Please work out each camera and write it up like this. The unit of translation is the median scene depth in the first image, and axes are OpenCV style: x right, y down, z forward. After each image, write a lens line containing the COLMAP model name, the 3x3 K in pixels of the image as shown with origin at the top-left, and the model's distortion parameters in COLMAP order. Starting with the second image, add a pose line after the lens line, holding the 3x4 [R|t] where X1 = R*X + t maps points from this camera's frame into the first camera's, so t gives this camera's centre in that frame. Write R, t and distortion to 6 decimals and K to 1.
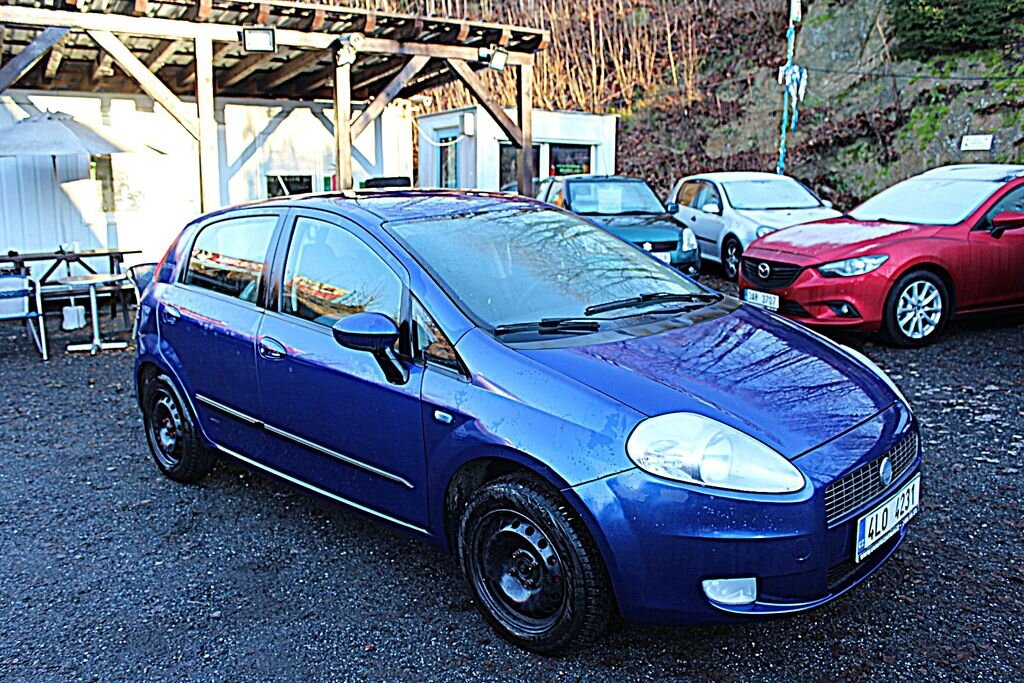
lens RADIAL K [[894.0, 0, 512.0], [0, 894.0, 341.5], [0, 0, 1]] dist [-0.168741, 0.165467]
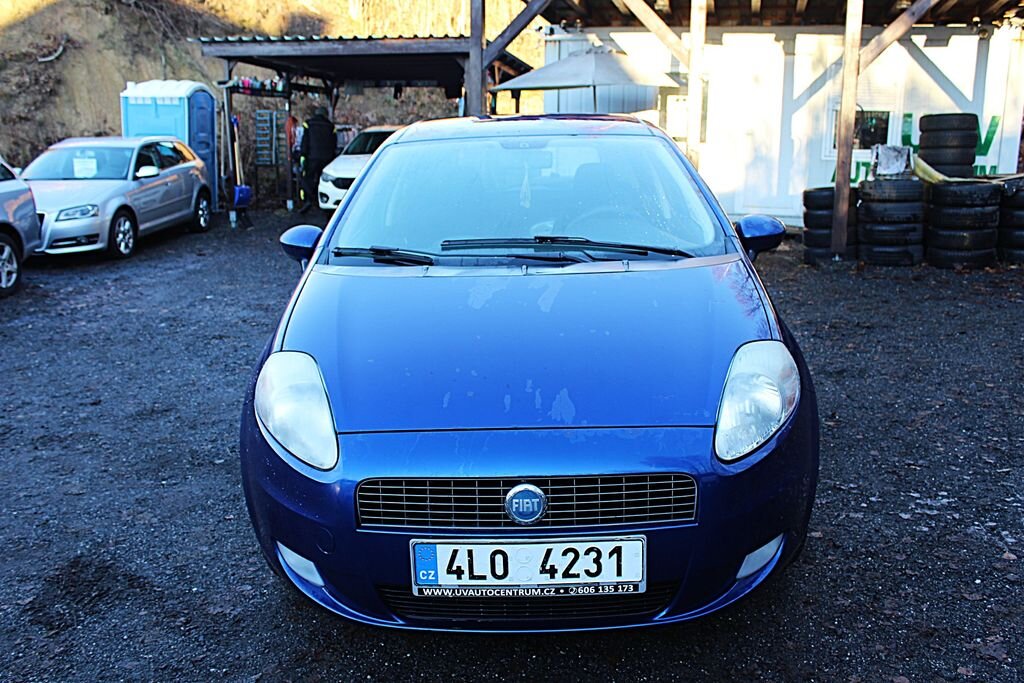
lens RADIAL K [[921.0, 0, 512.0], [0, 921.0, 341.5], [0, 0, 1]] dist [-0.165457, 0.162406]
pose [[0.669268, 0.174315, -0.722285, 0.203201], [-0.131166, 0.984542, 0.116070, -0.013720], [0.731352, 0.017058, 0.681787, 0.106121]]
